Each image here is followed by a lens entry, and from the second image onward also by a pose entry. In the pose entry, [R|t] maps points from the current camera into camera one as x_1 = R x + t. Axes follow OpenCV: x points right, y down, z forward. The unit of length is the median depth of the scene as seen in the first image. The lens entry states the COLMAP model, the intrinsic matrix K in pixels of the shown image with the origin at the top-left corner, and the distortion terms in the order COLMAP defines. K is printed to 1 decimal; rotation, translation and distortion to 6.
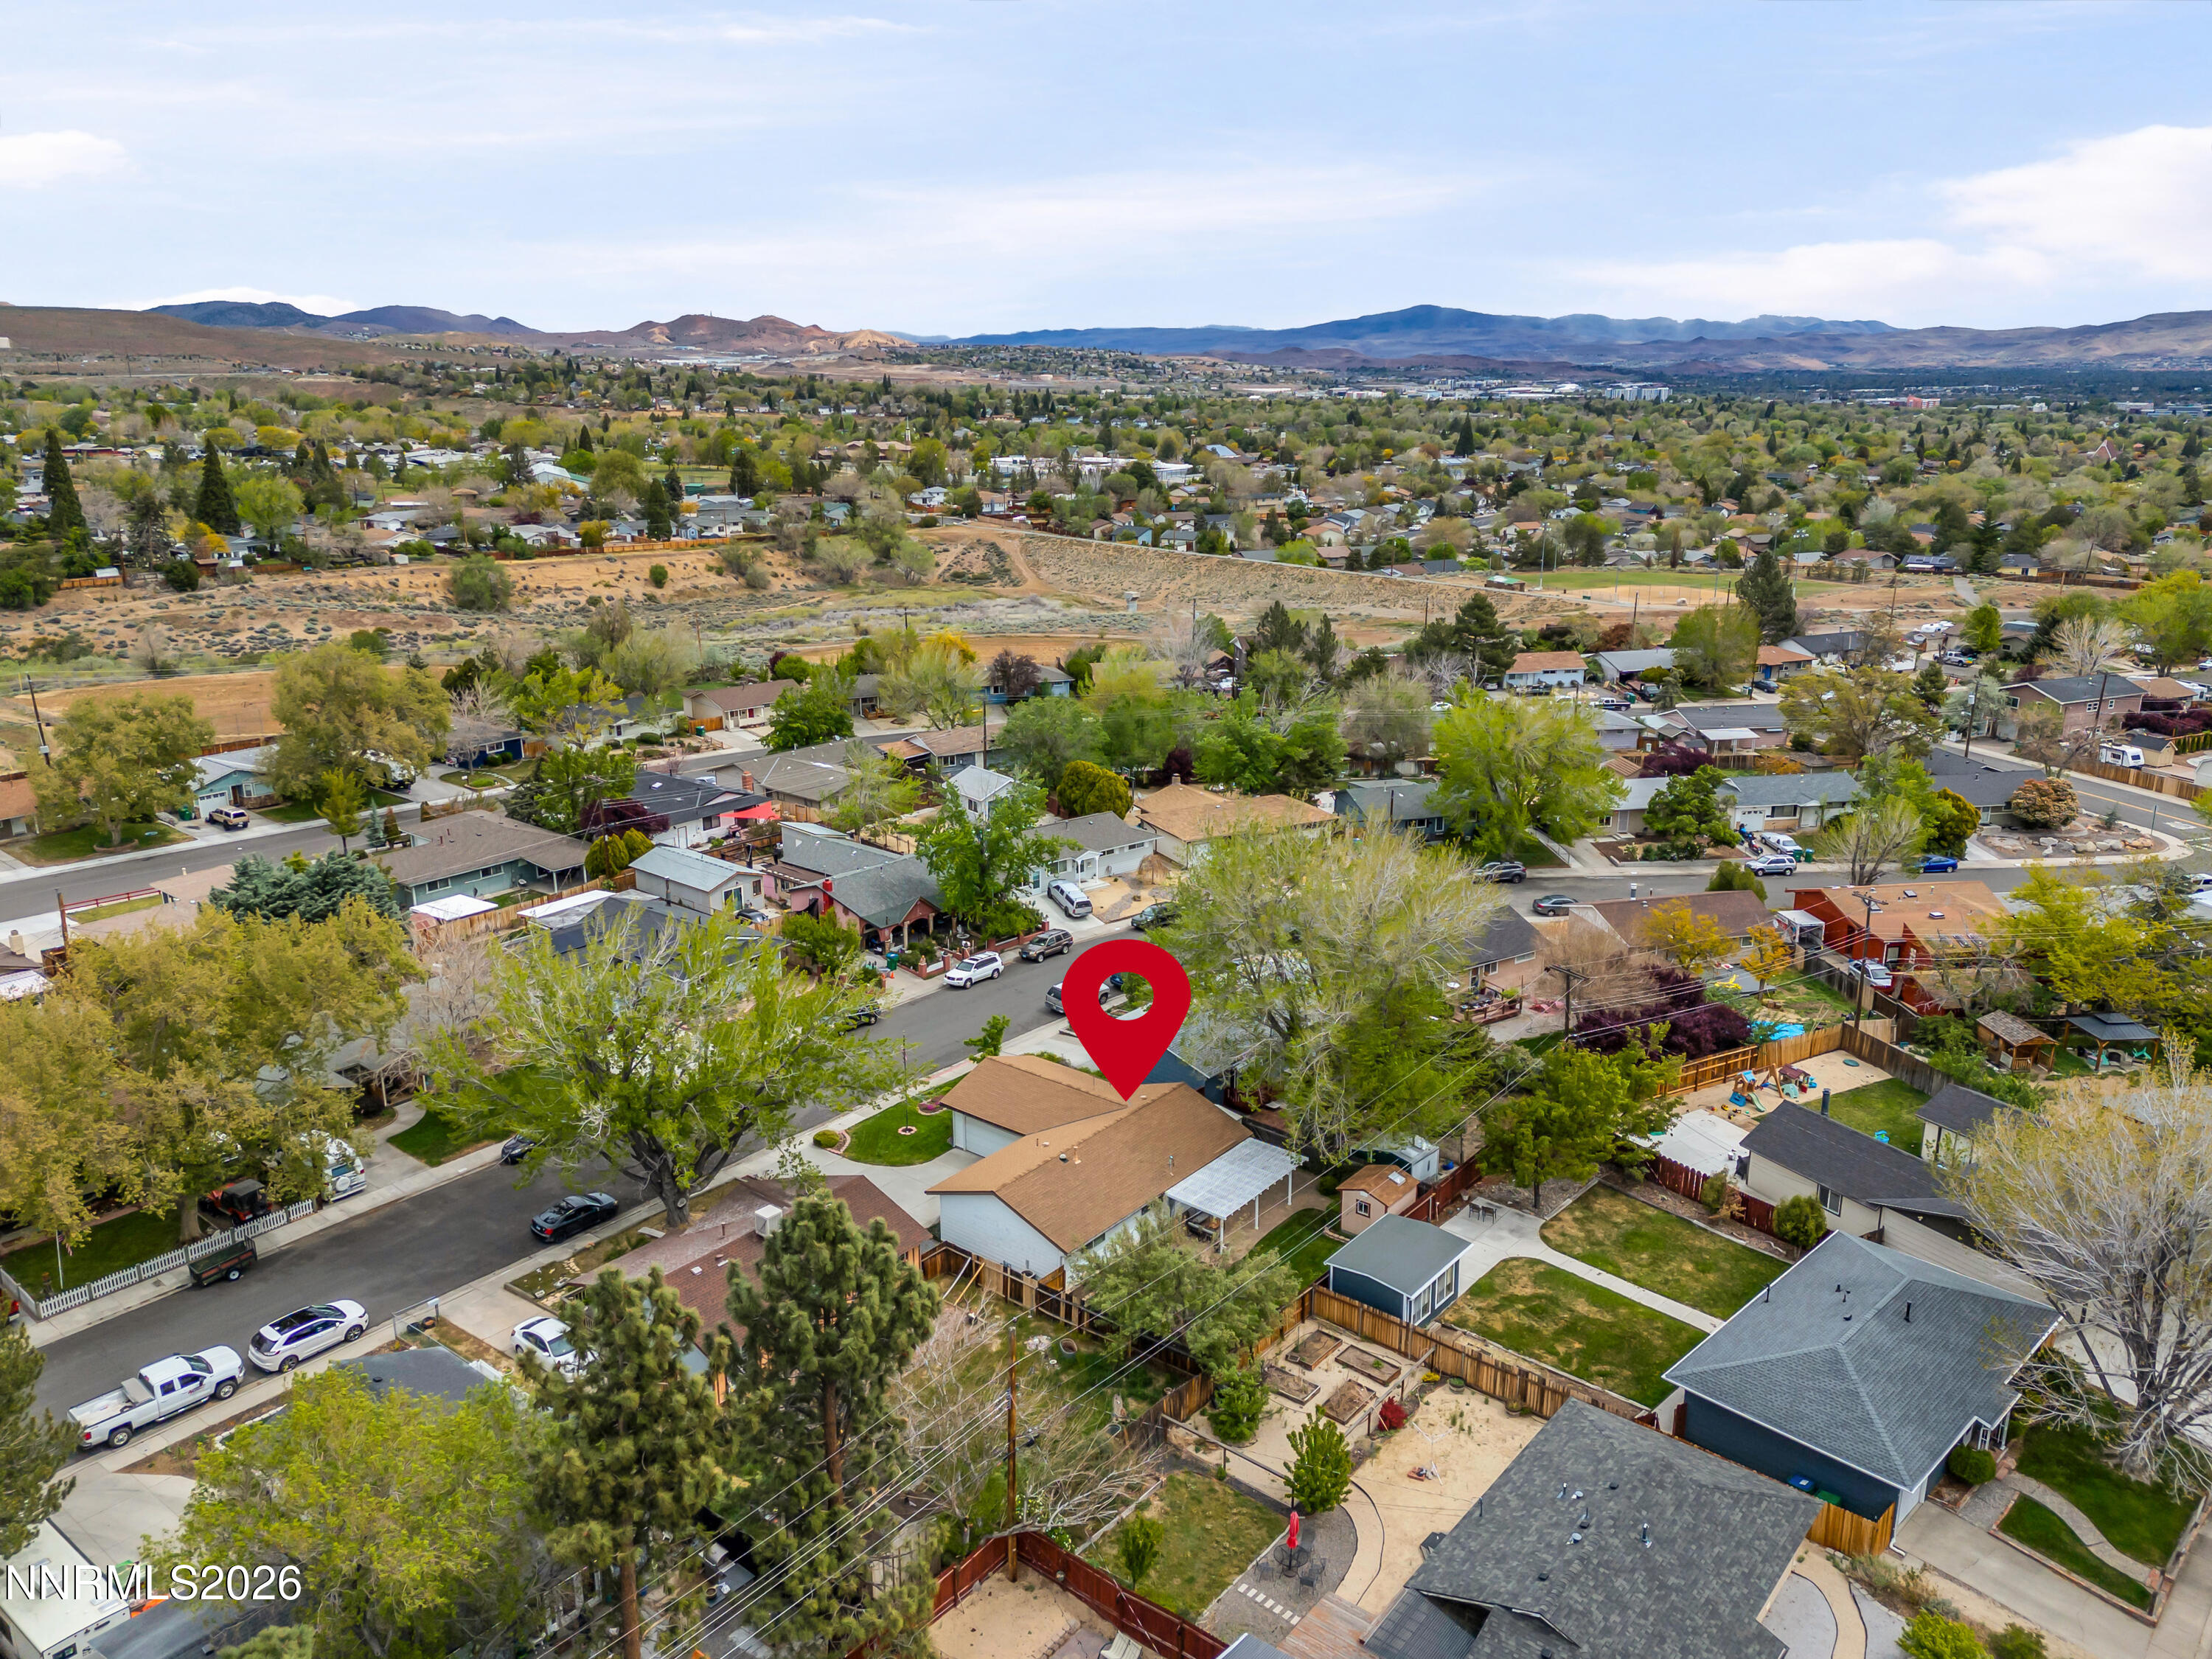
lens RADIAL K [[1659.6, 0, 1140.4], [0, 1659.6, 832.1], [0, 0, 1]] dist [0.088228, -0.081491]
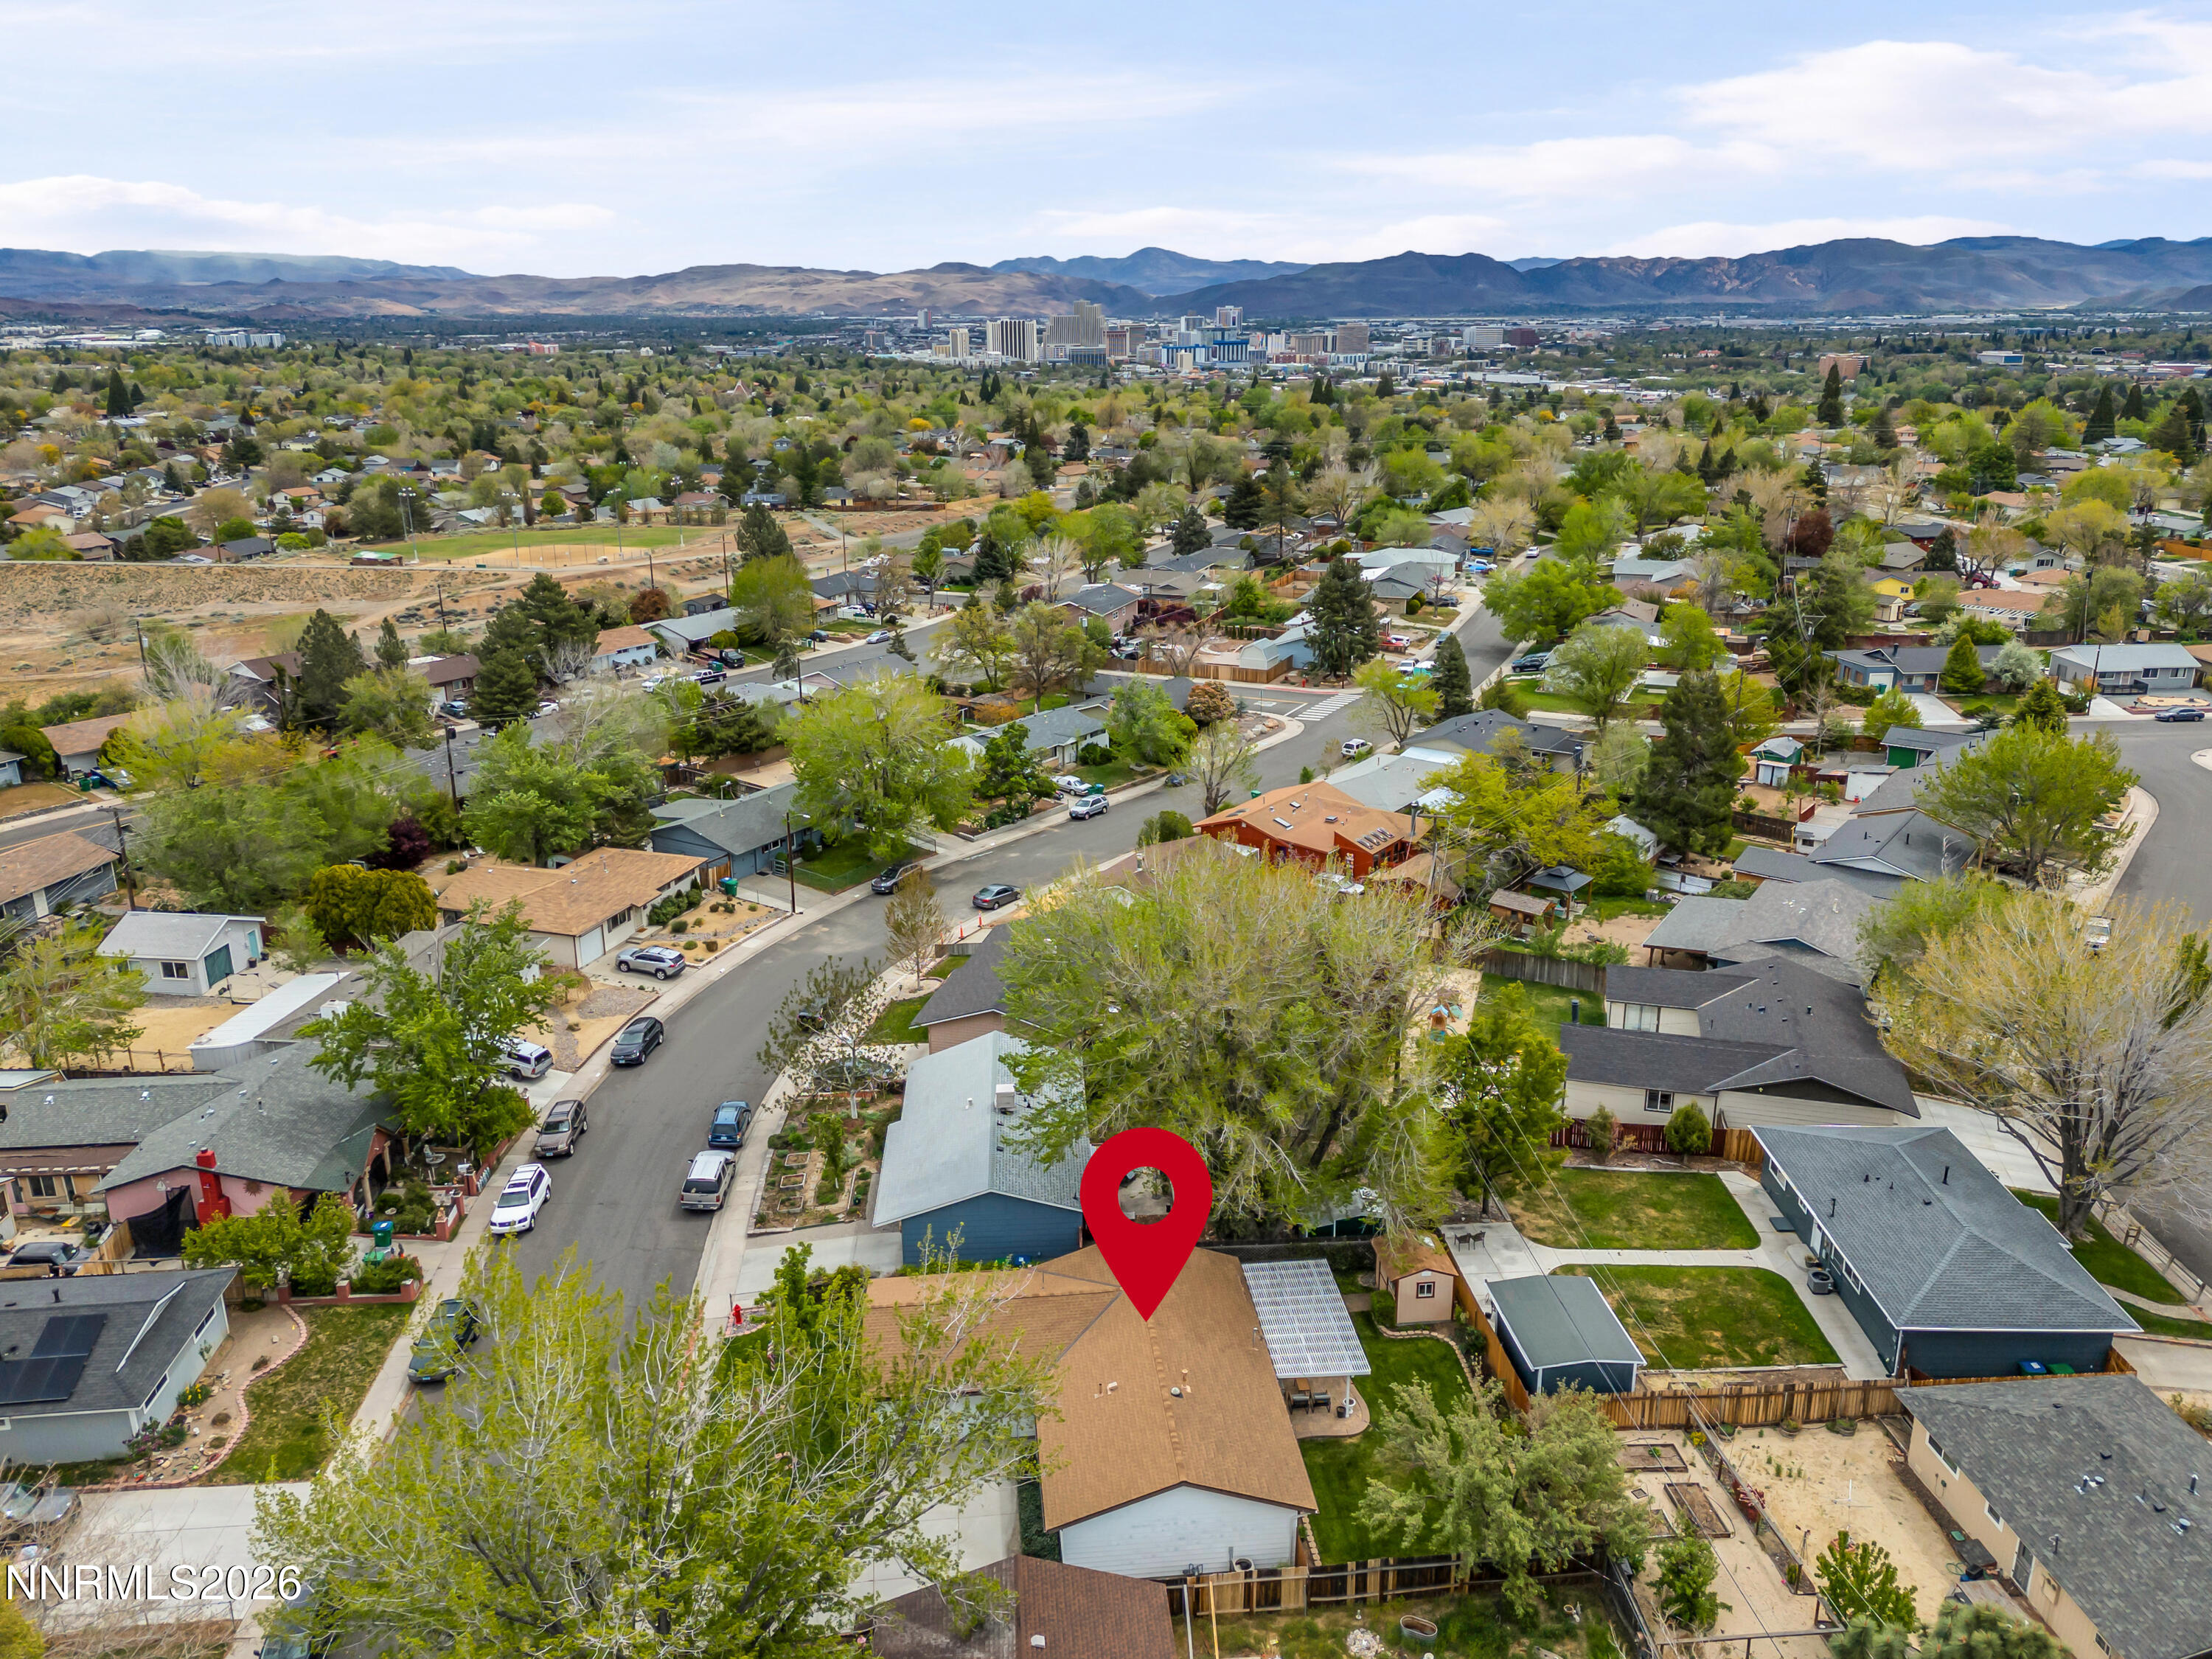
lens RADIAL K [[1659.6, 0, 1140.4], [0, 1659.6, 832.1], [0, 0, 1]] dist [0.088228, -0.081491]
pose [[0.708429, -0.218365, 0.671152, -0.531276], [0.199173, 0.974137, 0.106708, -0.127556], [-0.677095, 0.058080, 0.733600, 0.521009]]
